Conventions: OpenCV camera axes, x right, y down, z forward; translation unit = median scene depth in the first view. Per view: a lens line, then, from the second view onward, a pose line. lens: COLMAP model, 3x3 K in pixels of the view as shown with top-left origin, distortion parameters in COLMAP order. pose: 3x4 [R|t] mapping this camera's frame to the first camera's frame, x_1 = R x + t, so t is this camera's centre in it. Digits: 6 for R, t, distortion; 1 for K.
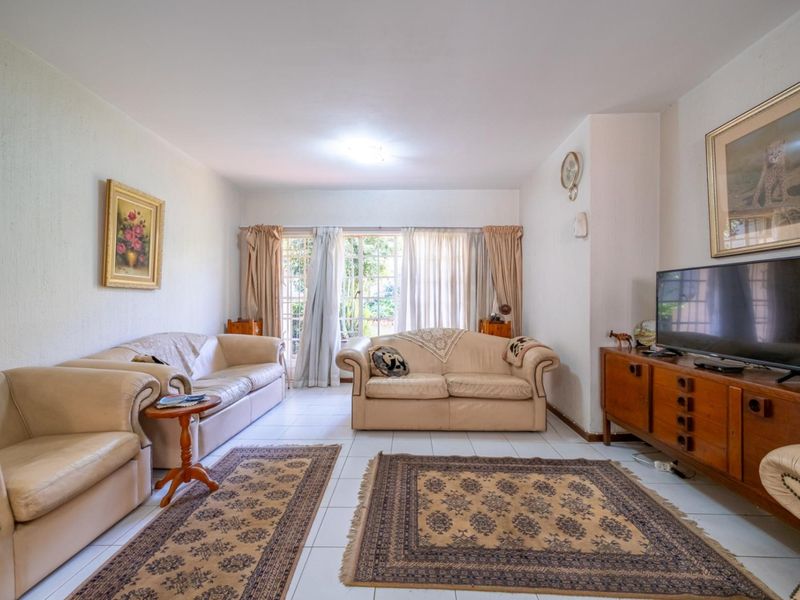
lens RADIAL K [[354.9, 0, 401.5], [0, 354.9, 299.3], [0, 0, 1]] dist [-0.010041, 0.007976]
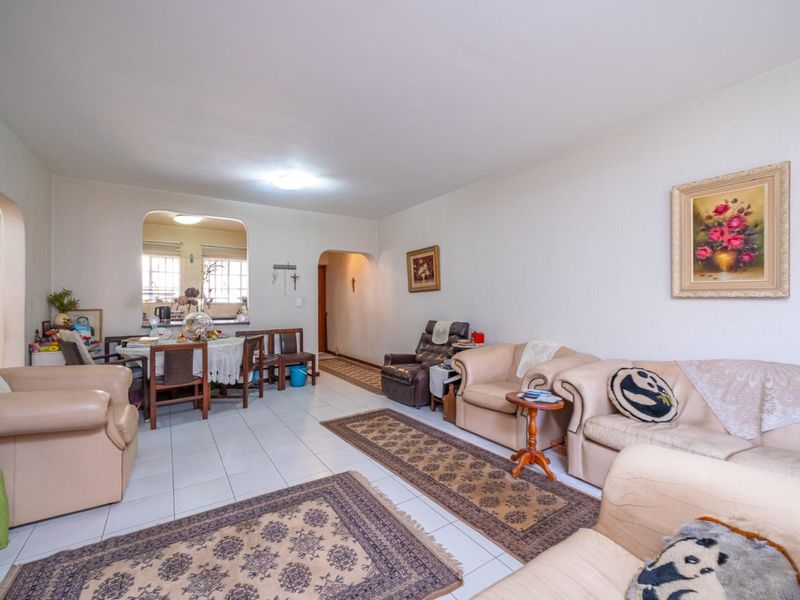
lens RADIAL K [[354.9, 0, 401.5], [0, 354.9, 299.3], [0, 0, 1]] dist [-0.010041, 0.007976]
pose [[-0.820341, -0.002873, -0.571867, 0.334409], [0.000796, 0.999981, -0.006166, -0.023743], [0.571874, -0.005513, -0.820323, 1.328847]]
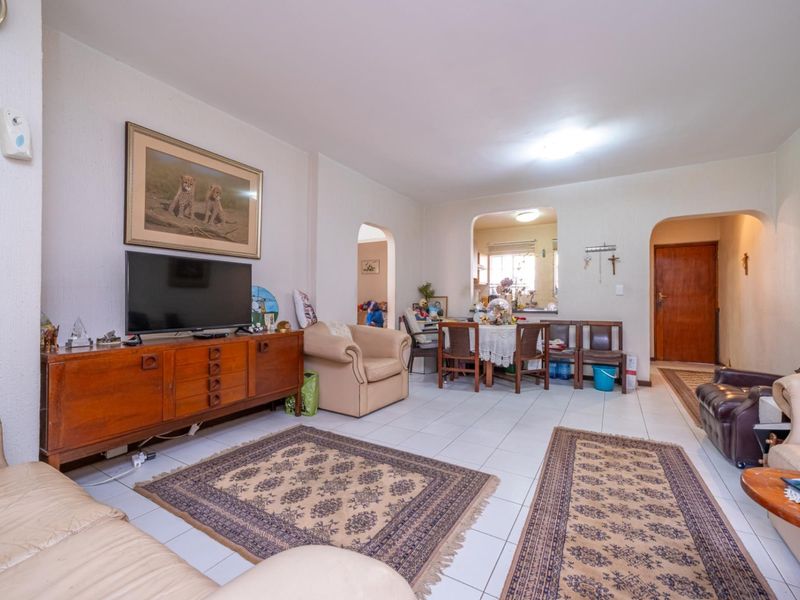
lens RADIAL K [[354.9, 0, 401.5], [0, 354.9, 299.3], [0, 0, 1]] dist [-0.010041, 0.007976]
pose [[-0.868393, -0.000932, 0.495875, -0.276582], [-0.004926, 0.999965, -0.006746, 0.040433], [-0.495851, -0.008301, -0.868368, 1.261154]]
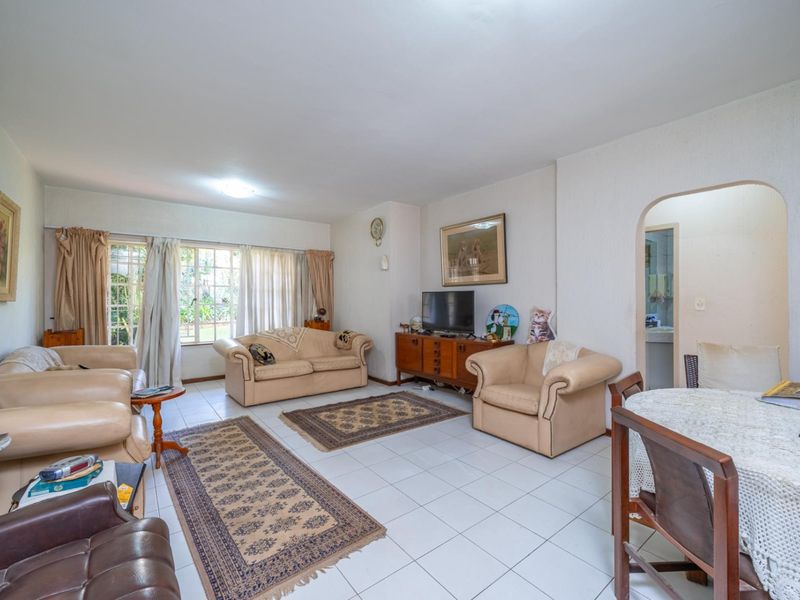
lens RADIAL K [[354.9, 0, 401.5], [0, 354.9, 299.3], [0, 0, 1]] dist [-0.010041, 0.007976]
pose [[0.779002, -0.003440, 0.627012, -0.556762], [0.003414, 0.999993, 0.001245, -0.035673], [-0.627012, 0.001171, 0.779008, -0.433766]]
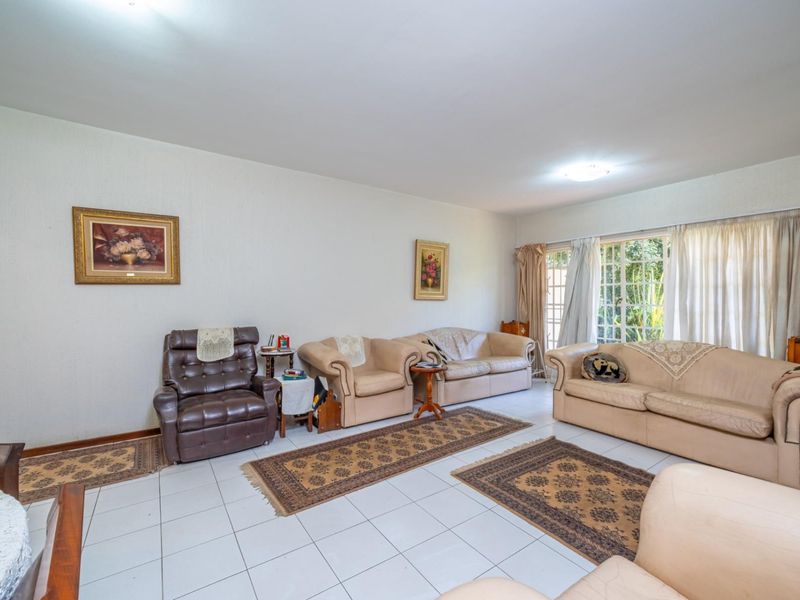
lens RADIAL K [[354.9, 0, 401.5], [0, 354.9, 299.3], [0, 0, 1]] dist [-0.010041, 0.007976]
pose [[0.587831, -0.004960, -0.808969, 0.567437], [-0.001025, 0.999976, -0.006876, -0.022800], [0.808983, 0.004871, 0.587811, -0.115750]]
